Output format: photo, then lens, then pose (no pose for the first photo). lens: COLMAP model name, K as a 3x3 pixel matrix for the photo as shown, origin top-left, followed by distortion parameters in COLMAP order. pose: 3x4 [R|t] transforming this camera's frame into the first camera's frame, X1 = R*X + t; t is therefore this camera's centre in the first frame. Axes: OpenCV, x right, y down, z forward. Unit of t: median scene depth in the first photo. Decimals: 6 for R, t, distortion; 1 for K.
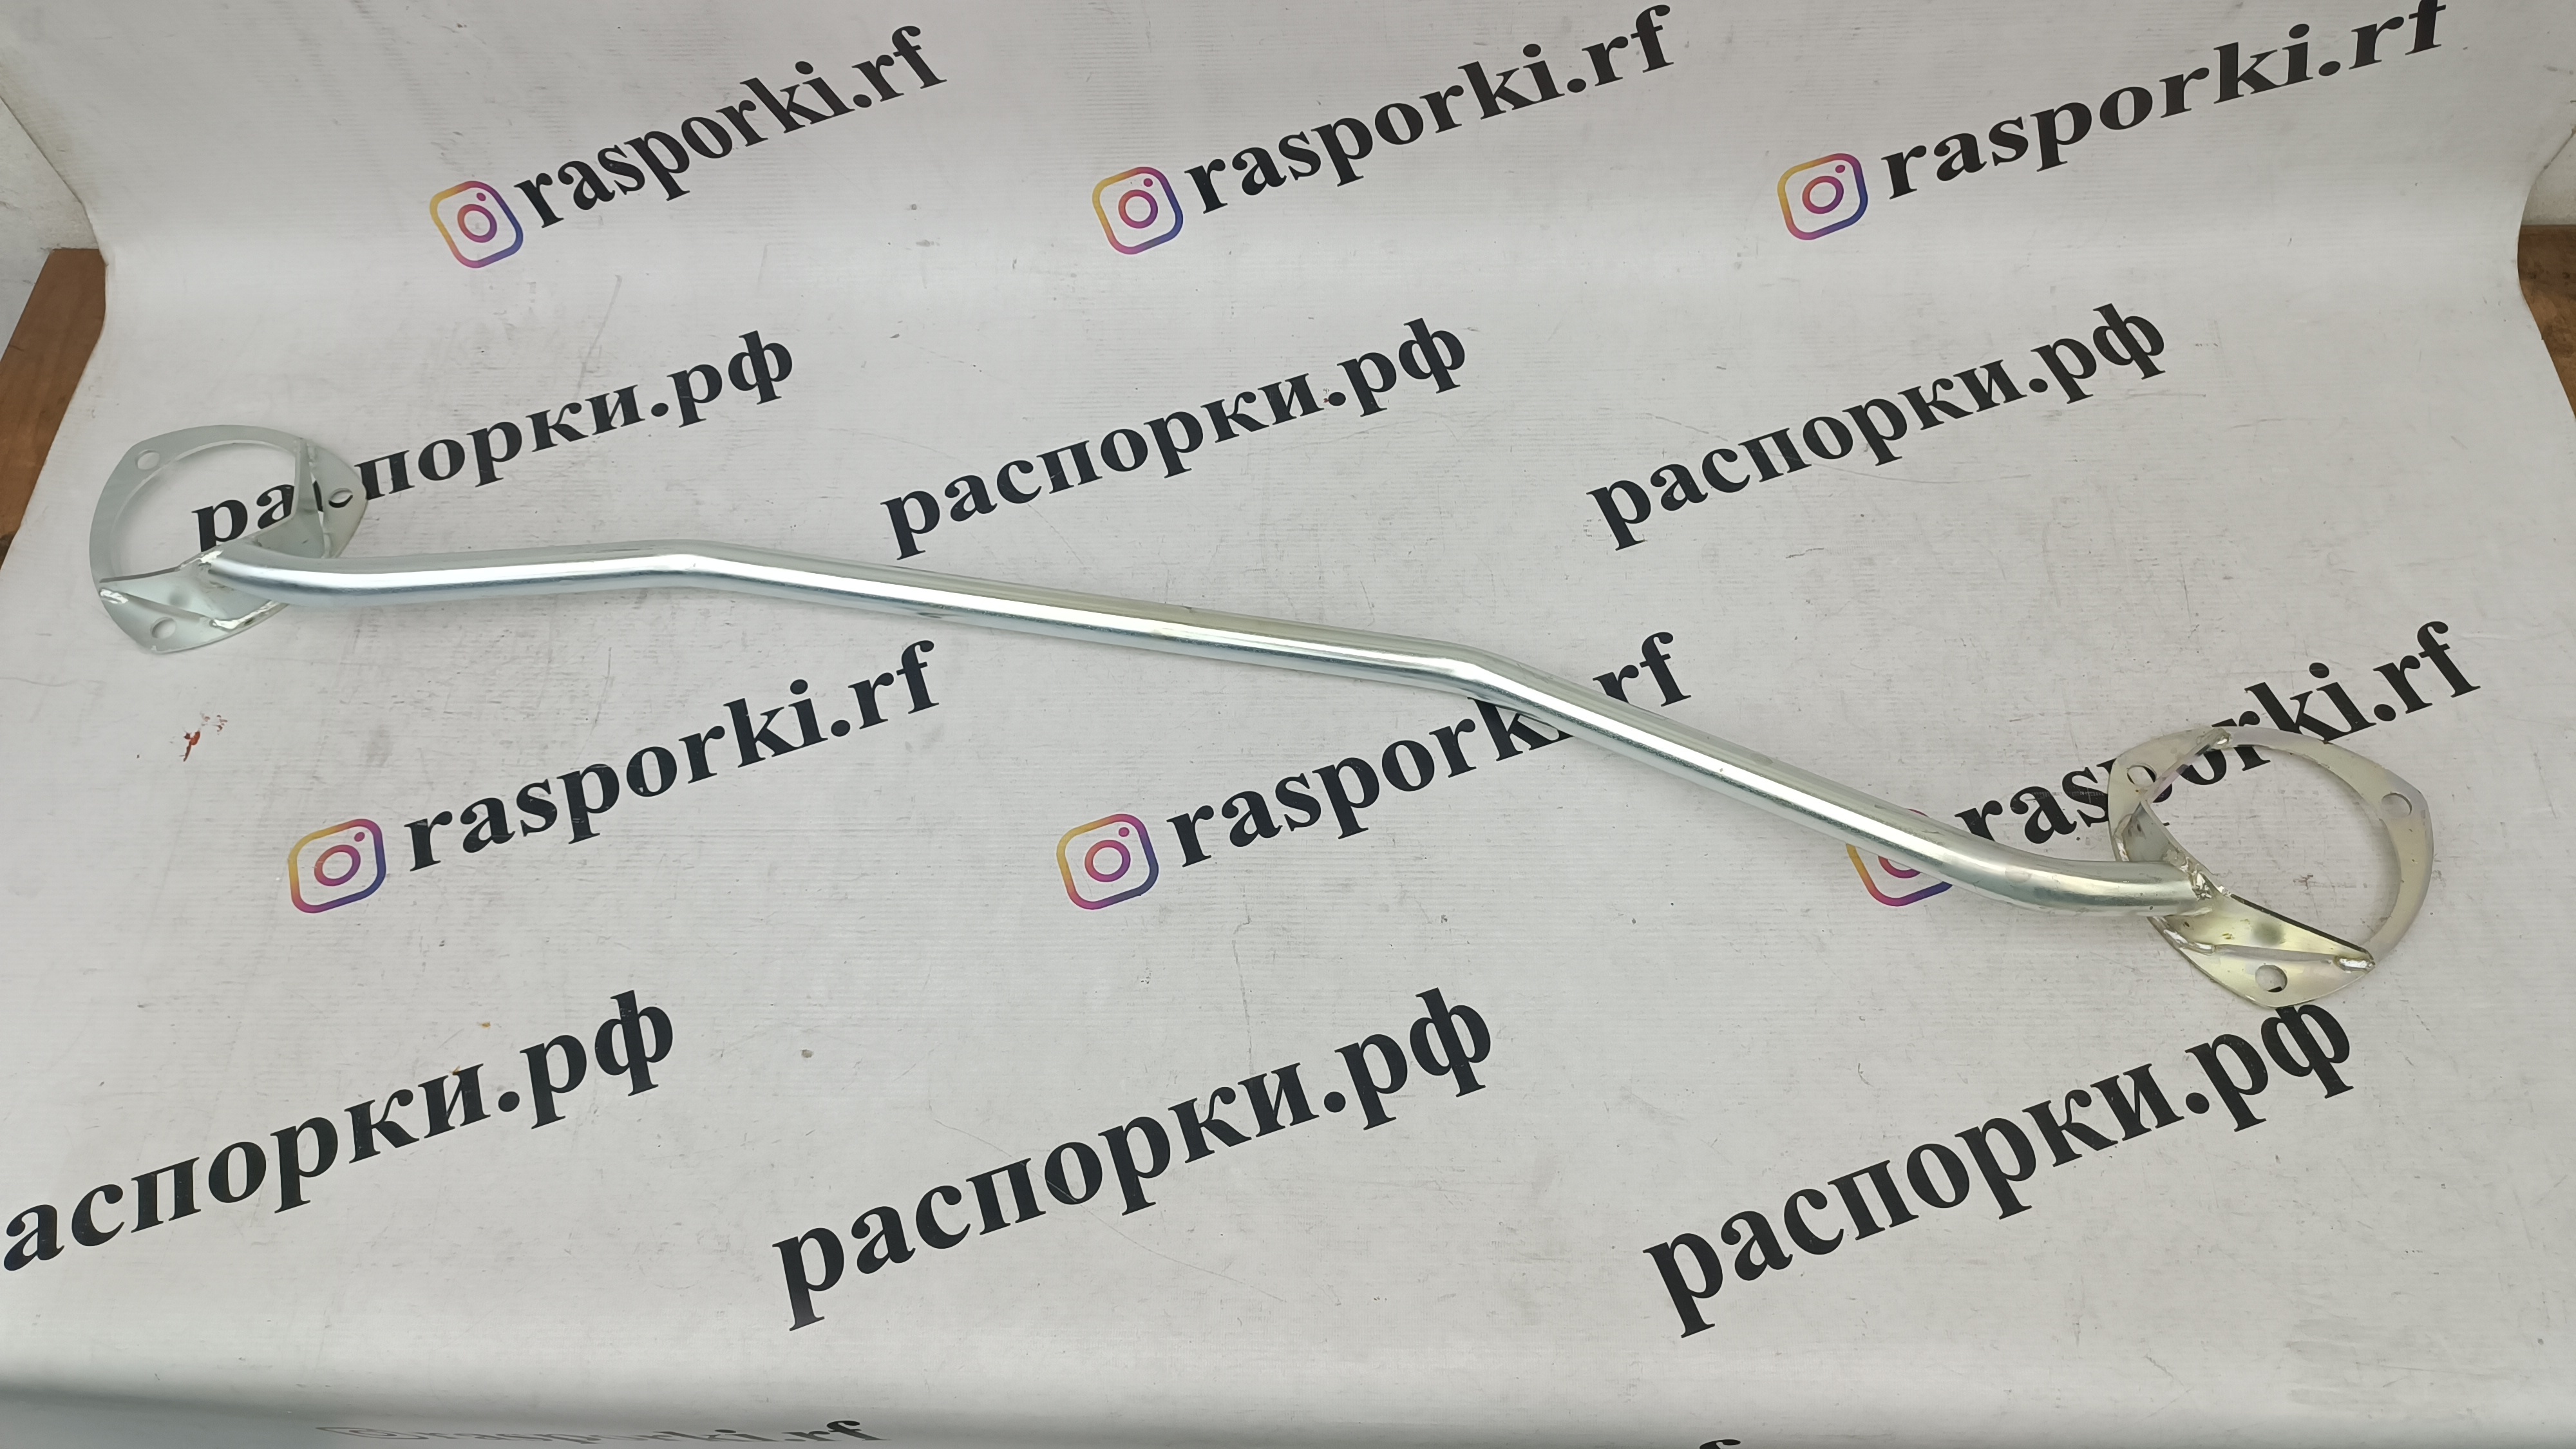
lens RADIAL K [[1888.2, 0, 1293.7], [0, 1888.2, 716.6], [0, 0, 1]] dist [0.036514, -0.041484]
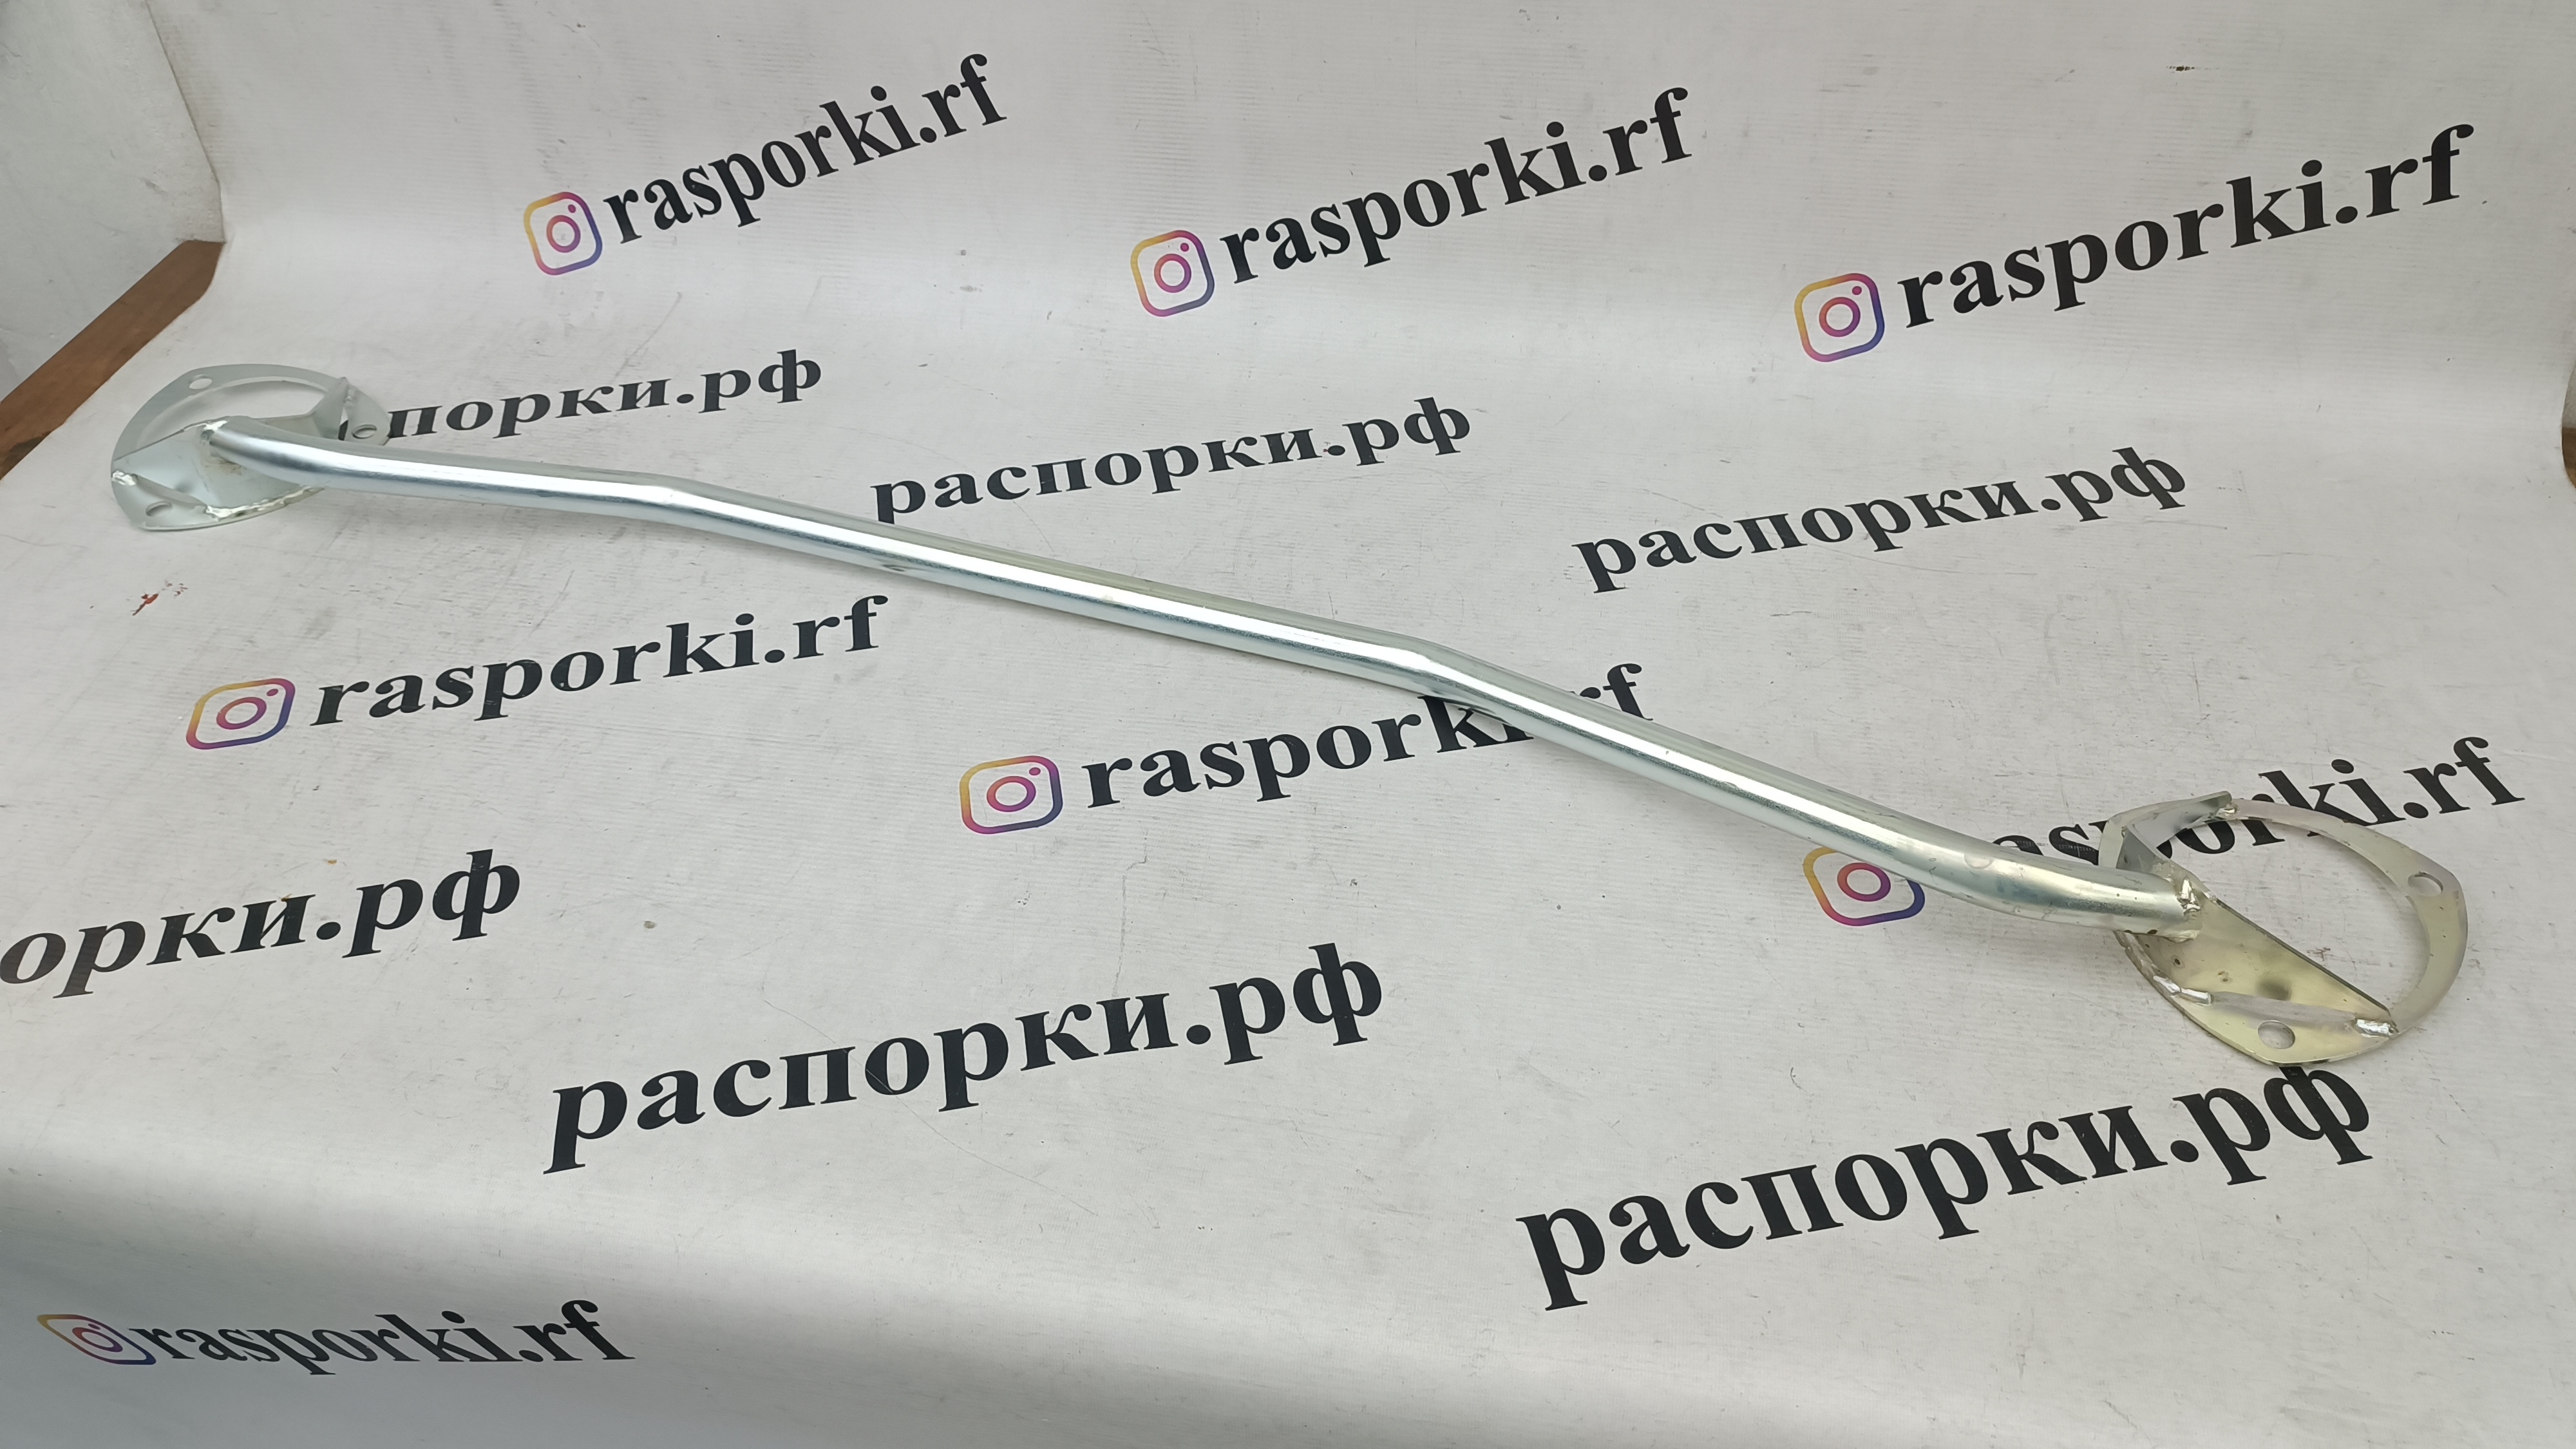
lens RADIAL K [[1888.2, 0, 1293.7], [0, 1888.2, 716.6], [0, 0, 1]] dist [0.036514, -0.041484]
pose [[0.989413, 0.117949, -0.084555, 0.110261], [-0.137346, 0.949223, -0.283040, 0.273285], [0.046878, 0.291657, 0.955374, 0.090380]]
